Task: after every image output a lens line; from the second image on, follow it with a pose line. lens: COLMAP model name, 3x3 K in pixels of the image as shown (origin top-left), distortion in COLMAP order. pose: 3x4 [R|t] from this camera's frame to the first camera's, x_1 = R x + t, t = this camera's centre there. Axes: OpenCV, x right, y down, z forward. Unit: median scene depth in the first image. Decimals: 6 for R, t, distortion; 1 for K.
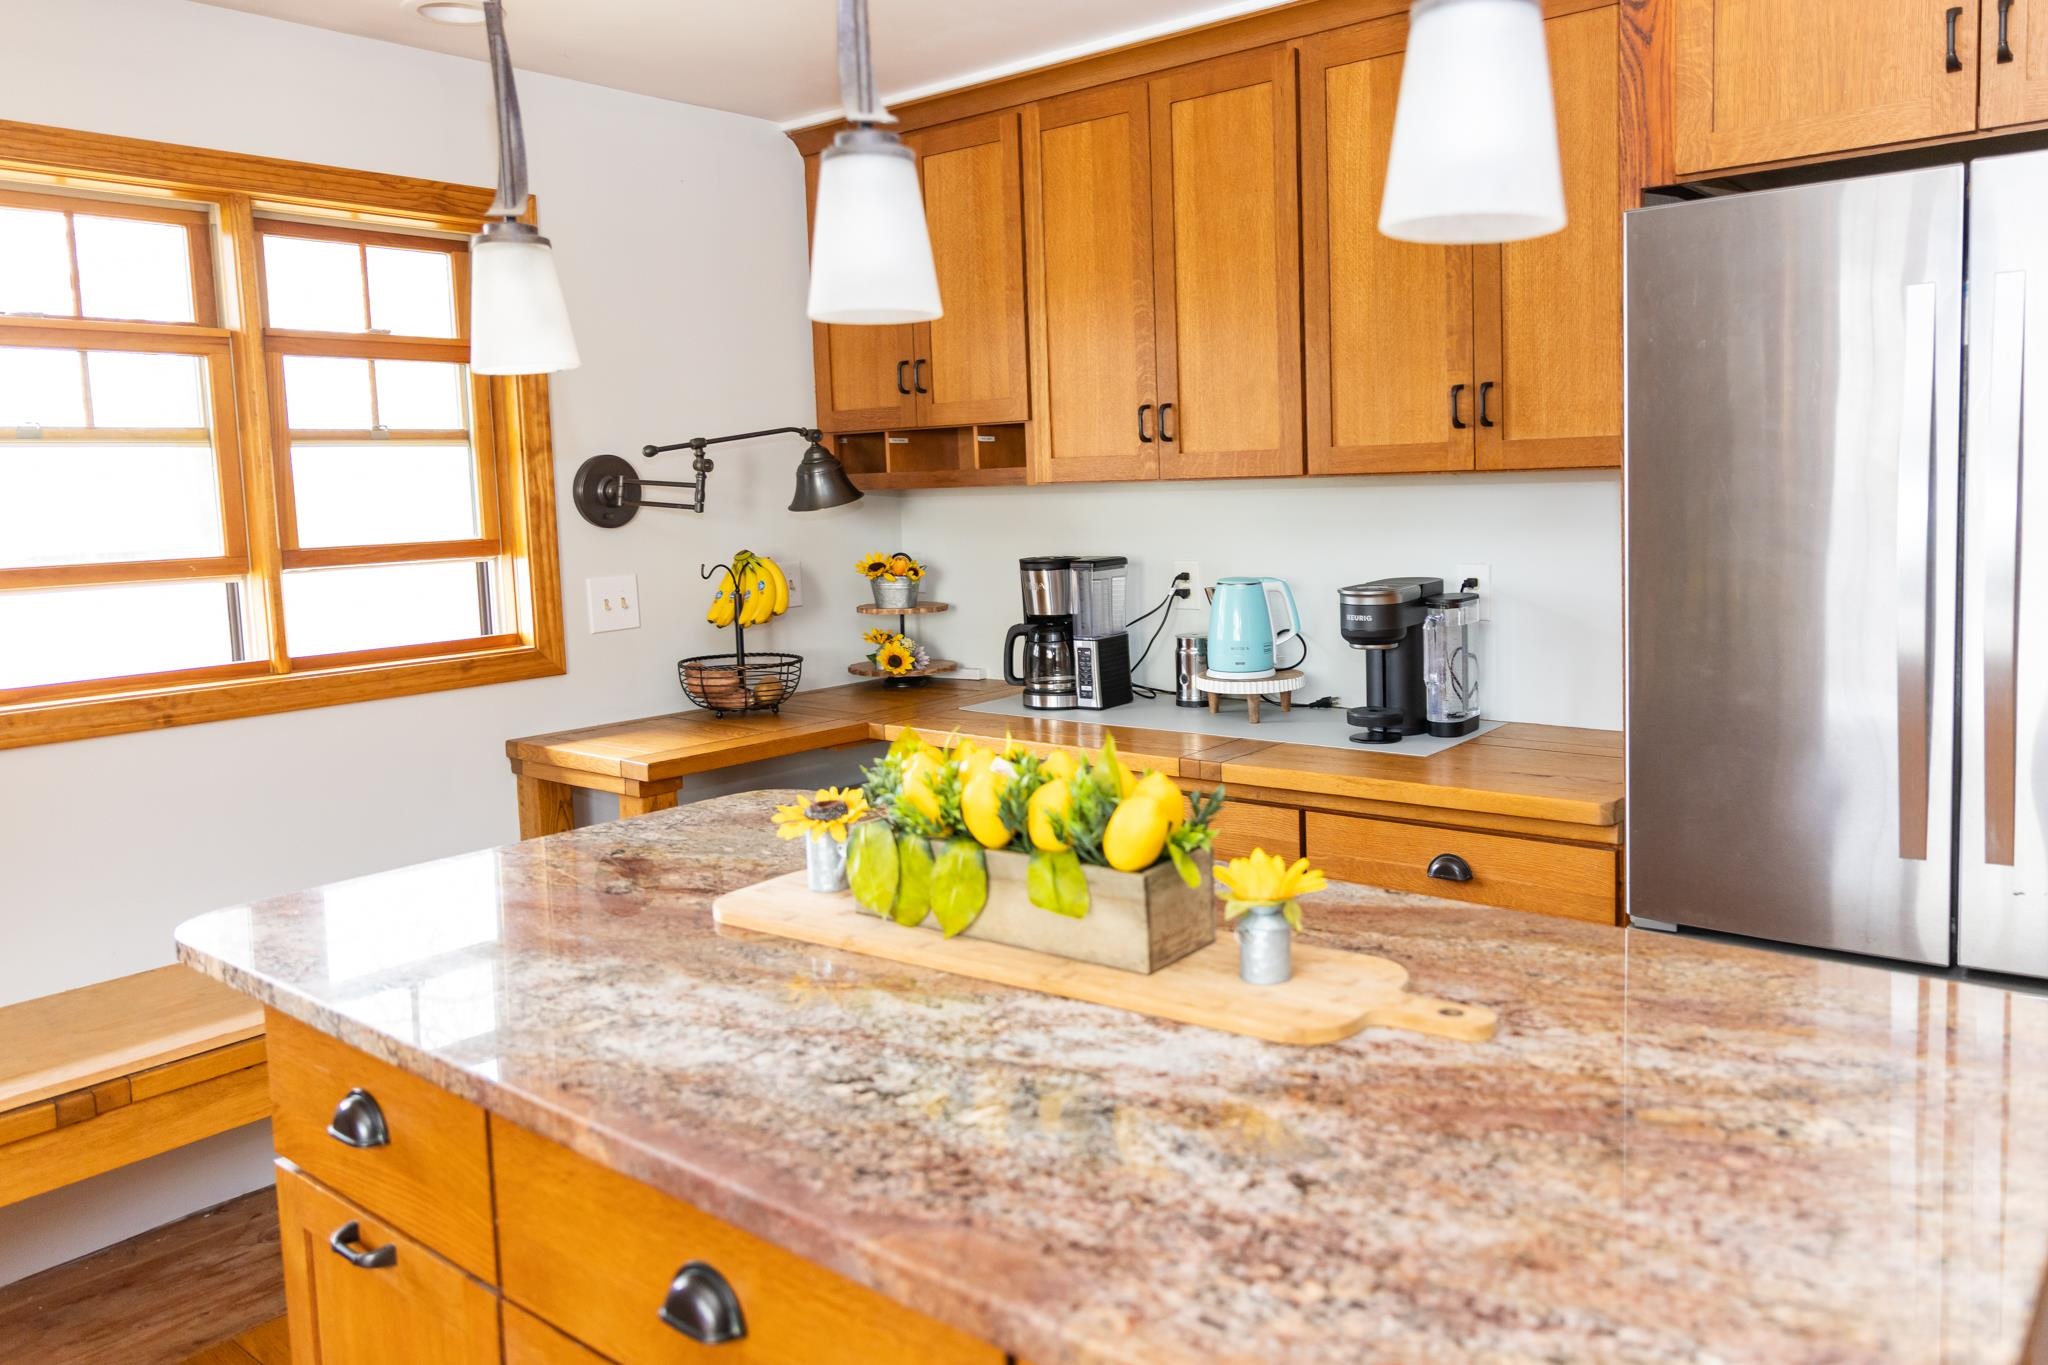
lens RADIAL K [[1505.3, 0, 1032.4], [0, 1505.3, 682.8], [0, 0, 1]] dist [-0.006972, -0.007727]
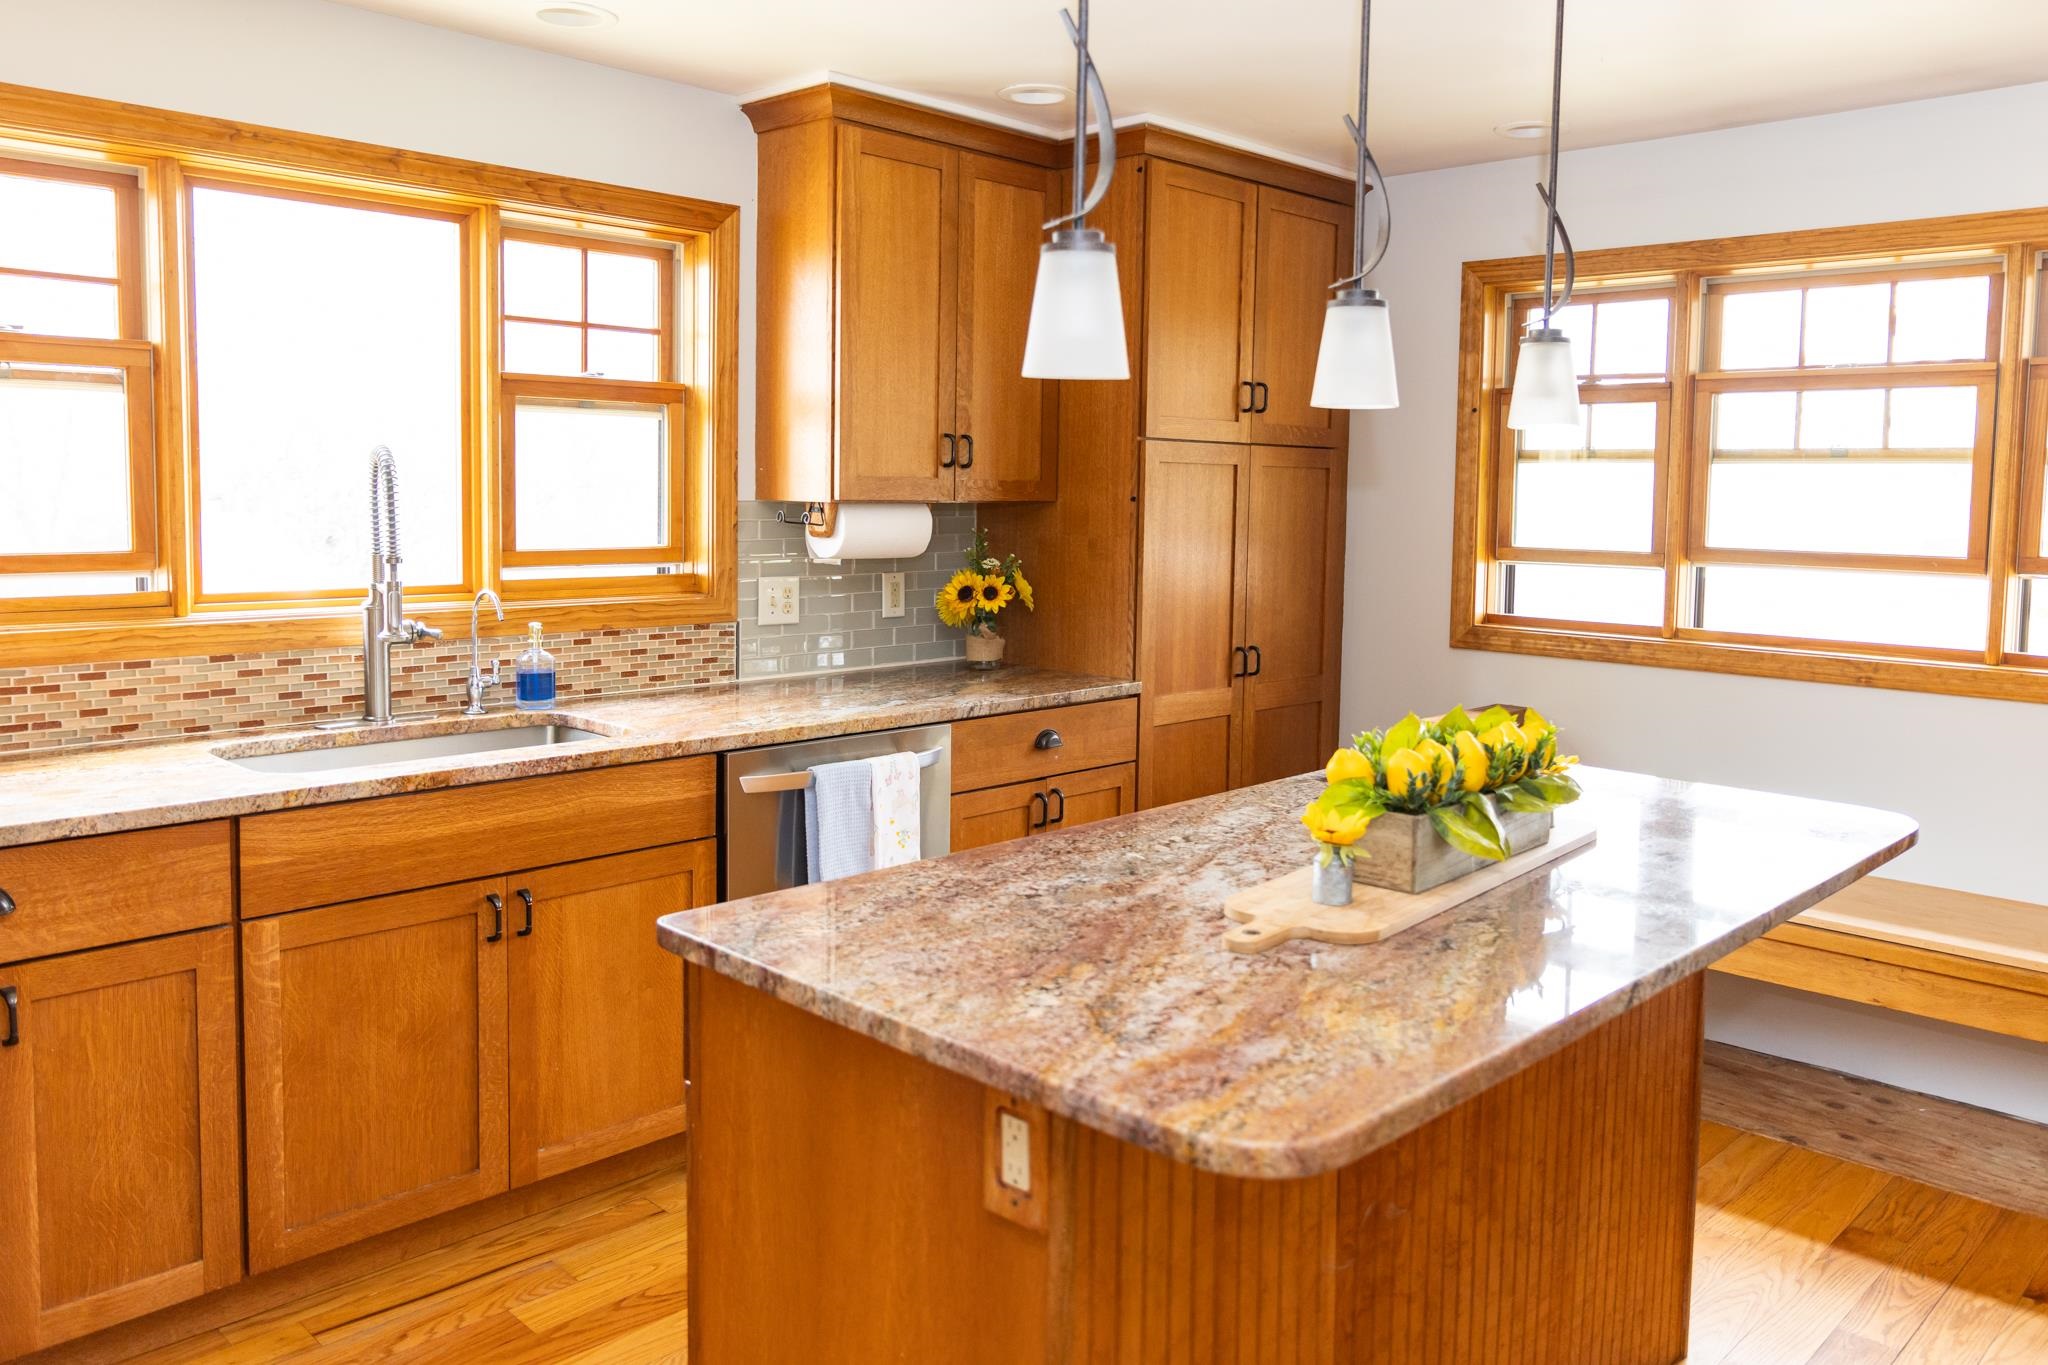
lens RADIAL K [[1505.3, 0, 1033.0], [0, 1505.3, 680.6], [0, 0, 1]] dist [-0.006972, -0.007727]
pose [[-0.107222, 0.154028, -0.982232, 1.587430], [-0.136095, 0.976354, 0.167963, -0.197953], [0.984876, 0.151686, -0.083724, 0.895491]]
